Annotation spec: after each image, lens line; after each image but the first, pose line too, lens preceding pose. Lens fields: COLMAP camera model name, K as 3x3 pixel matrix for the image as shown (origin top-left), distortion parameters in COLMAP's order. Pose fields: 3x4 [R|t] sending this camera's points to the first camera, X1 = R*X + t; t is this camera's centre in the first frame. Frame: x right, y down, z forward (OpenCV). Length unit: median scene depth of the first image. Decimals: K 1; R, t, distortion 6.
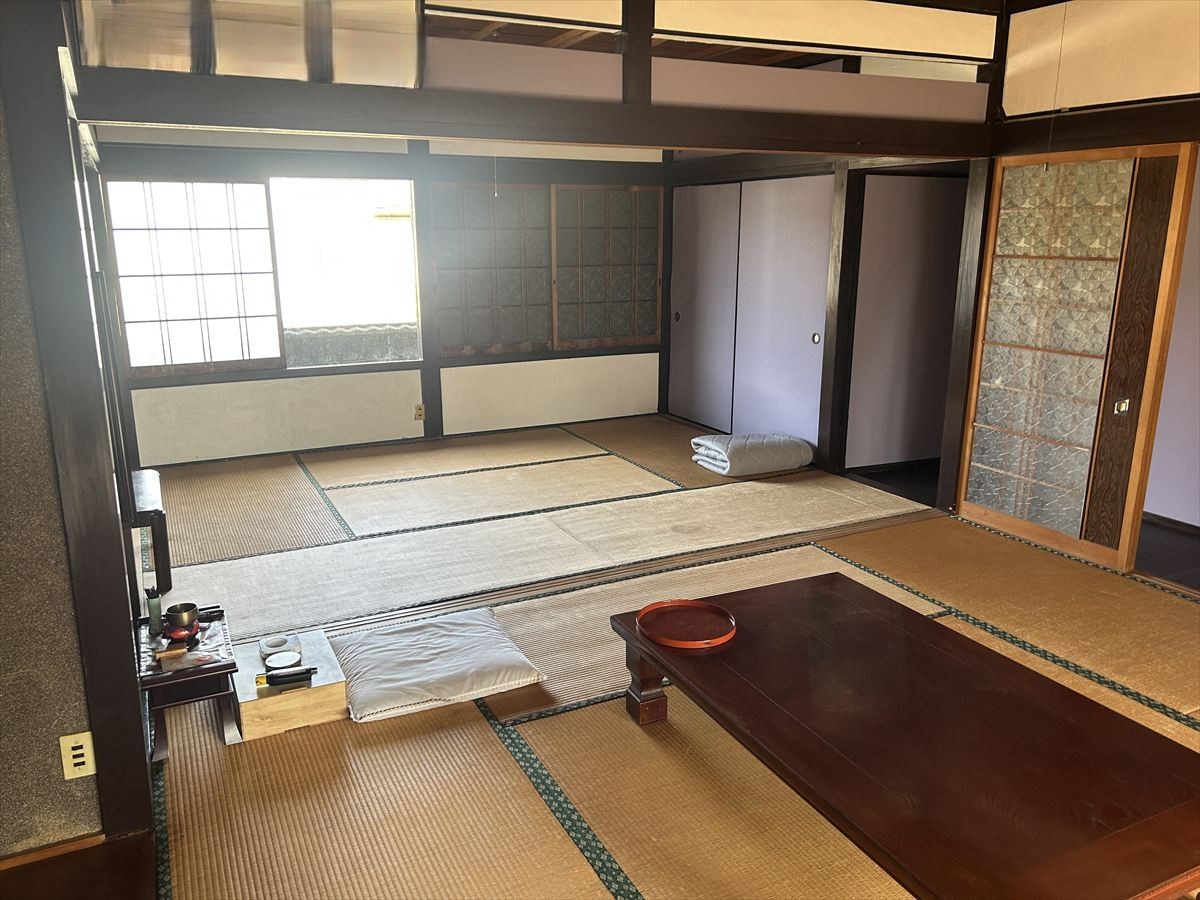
lens RADIAL K [[897.7, 0, 606.5], [0, 897.7, 451.2], [0, 0, 1]] dist [0.049109, -0.043320]
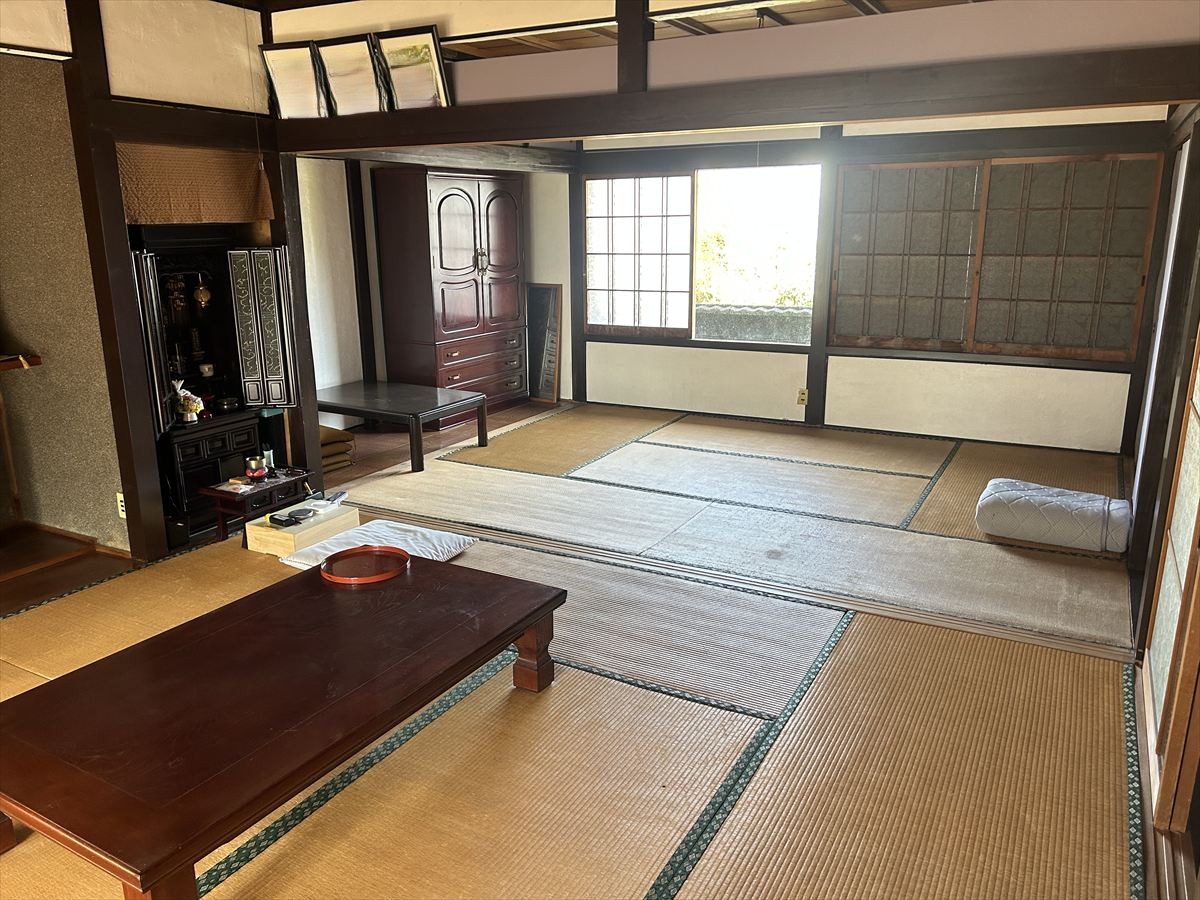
lens RADIAL K [[897.7, 0, 597.0], [0, 897.7, 440.4], [0, 0, 1]] dist [0.049109, -0.043320]
pose [[0.571827, 0.197990, -0.796124, 0.530767], [-0.191569, 0.975837, 0.105086, -0.064915], [0.797693, 0.092422, 0.595939, 0.249546]]
